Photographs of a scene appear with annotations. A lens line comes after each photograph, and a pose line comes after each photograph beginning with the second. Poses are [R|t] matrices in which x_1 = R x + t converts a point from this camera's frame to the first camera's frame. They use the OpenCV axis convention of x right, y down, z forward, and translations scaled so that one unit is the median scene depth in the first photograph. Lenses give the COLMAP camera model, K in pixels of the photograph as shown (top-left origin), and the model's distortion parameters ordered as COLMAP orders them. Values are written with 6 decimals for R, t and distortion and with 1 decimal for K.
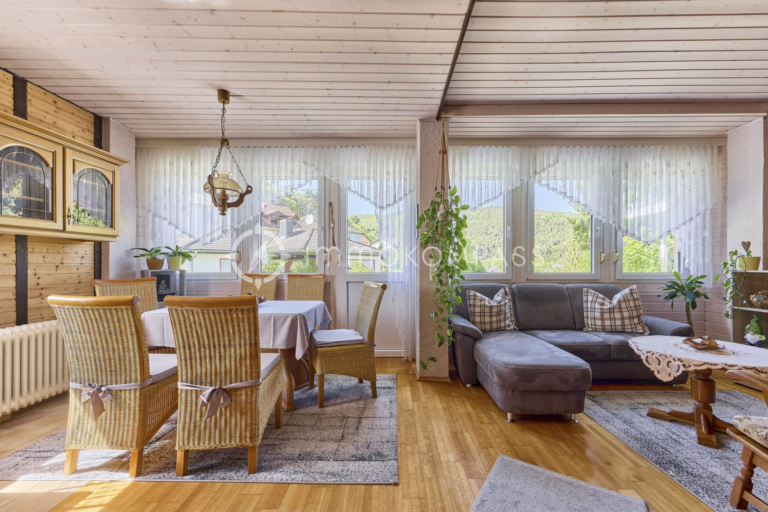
lens RADIAL K [[314.7, 0, 385.2], [0, 314.7, 261.1], [0, 0, 1]] dist [0.000395, 0.000101]
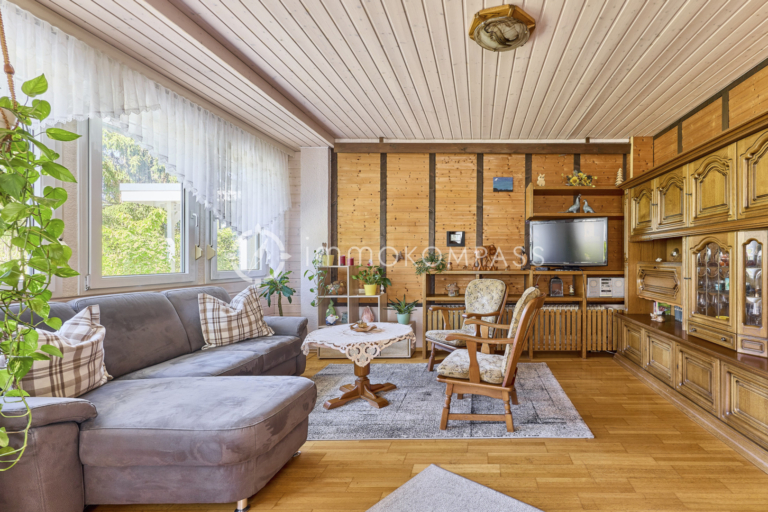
lens RADIAL K [[398.6, 0, 384.1], [0, 398.6, 259.6], [0, 0, 1]] dist [-0.000174, 0.000317]
pose [[0.002024, -0.000913, 0.999998, -0.337060], [-0.007362, 0.999972, 0.000928, 0.001171], [-0.999971, -0.007364, 0.002017, 0.601857]]
